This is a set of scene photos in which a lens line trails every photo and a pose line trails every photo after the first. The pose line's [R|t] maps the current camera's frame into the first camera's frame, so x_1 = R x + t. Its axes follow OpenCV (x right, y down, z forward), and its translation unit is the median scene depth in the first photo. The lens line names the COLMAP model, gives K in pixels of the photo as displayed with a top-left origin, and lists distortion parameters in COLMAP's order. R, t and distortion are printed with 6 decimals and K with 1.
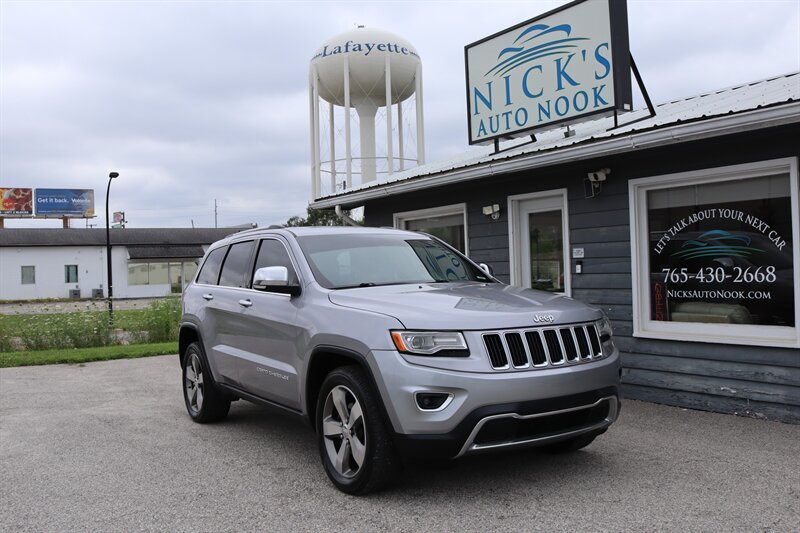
lens RADIAL K [[733.2, 0, 400.0], [0, 733.2, 266.5], [0, 0, 1]] dist [-0.157384, 0.163629]
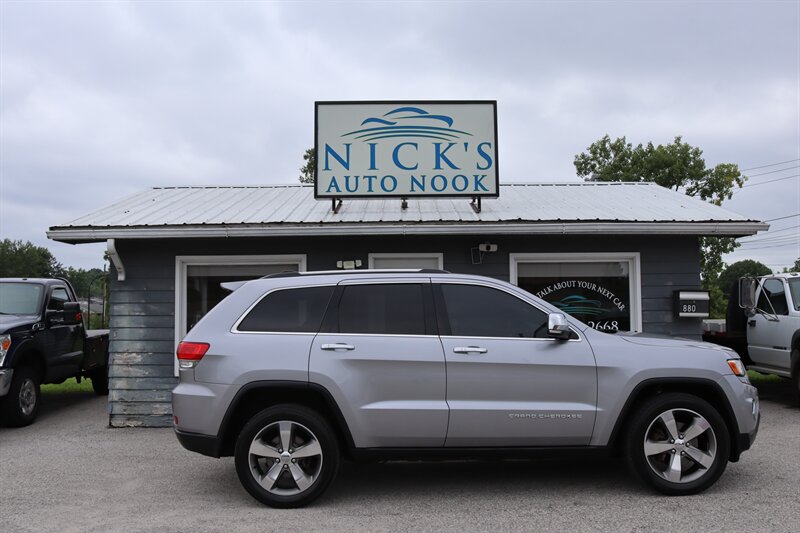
lens RADIAL K [[725.6, 0, 400.0], [0, 725.6, 266.5], [0, 0, 1]] dist [-0.153206, 0.159245]
pose [[0.549099, 0.081889, 0.831736, -0.727738], [-0.011569, 0.995838, -0.090408, 0.019175], [-0.835677, 0.040021, 0.547761, 0.384617]]
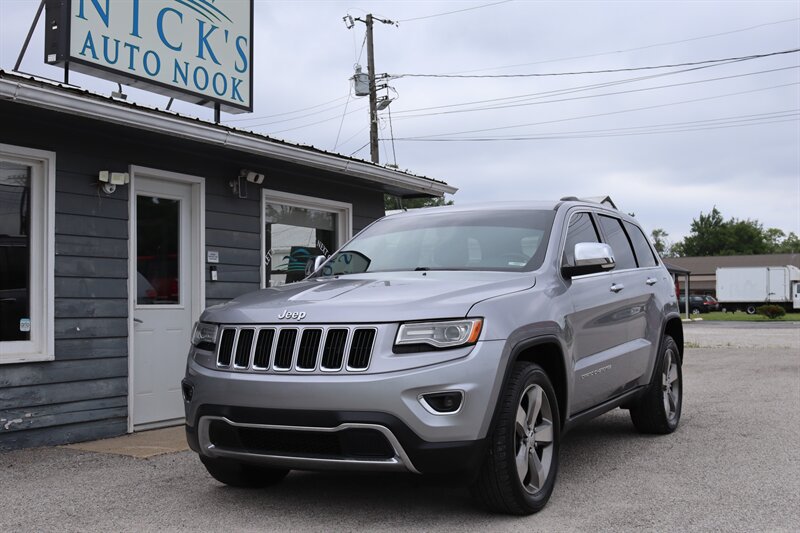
lens RADIAL K [[965.6, 0, 400.0], [0, 965.6, 266.5], [0, 0, 1]] dist [-0.113186, 0.231254]
pose [[-0.473424, 0.072617, 0.877836, -0.775690], [0.021956, 0.997259, -0.070655, 0.070628], [-0.880561, -0.014176, -0.473721, 1.227030]]
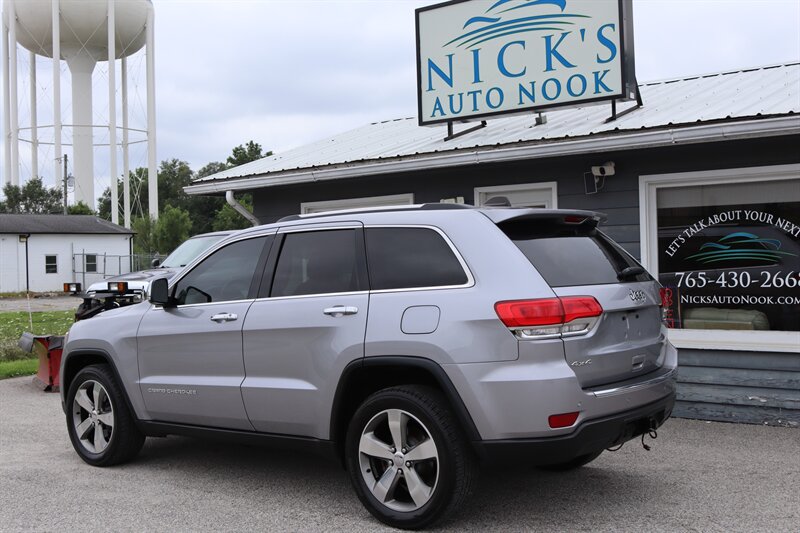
lens RADIAL K [[882.6, 0, 400.0], [0, 882.6, 266.5], [0, 0, 1]] dist [-0.119081, 0.166611]
pose [[0.948530, 0.005220, 0.316644, -0.274245], [-0.005993, 0.999981, 0.001469, -0.003469], [-0.316630, -0.003291, 0.948543, 0.031022]]
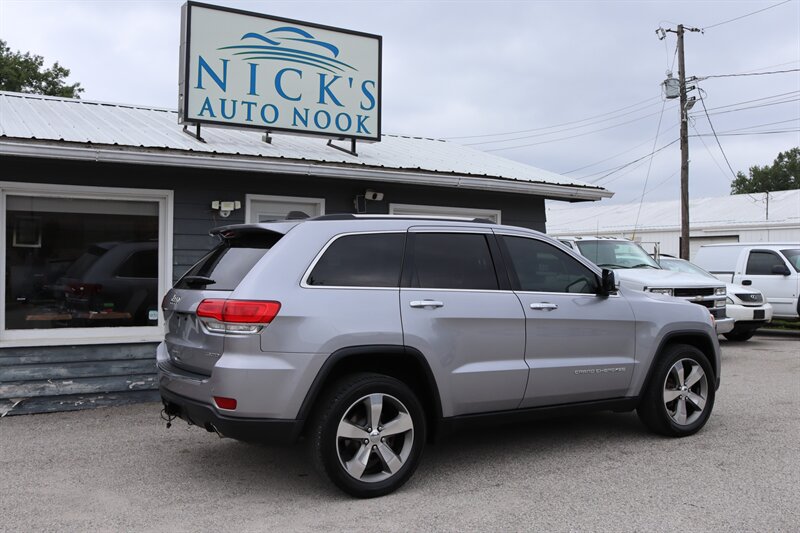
lens RADIAL K [[778.7, 0, 400.0], [0, 778.7, 266.5], [0, 0, 1]] dist [-0.147501, 0.167171]
pose [[0.027225, 0.035119, 0.999012, -0.819964], [-0.013173, 0.999308, -0.034771, 0.025142], [-0.999543, -0.012213, 0.027669, 0.796815]]
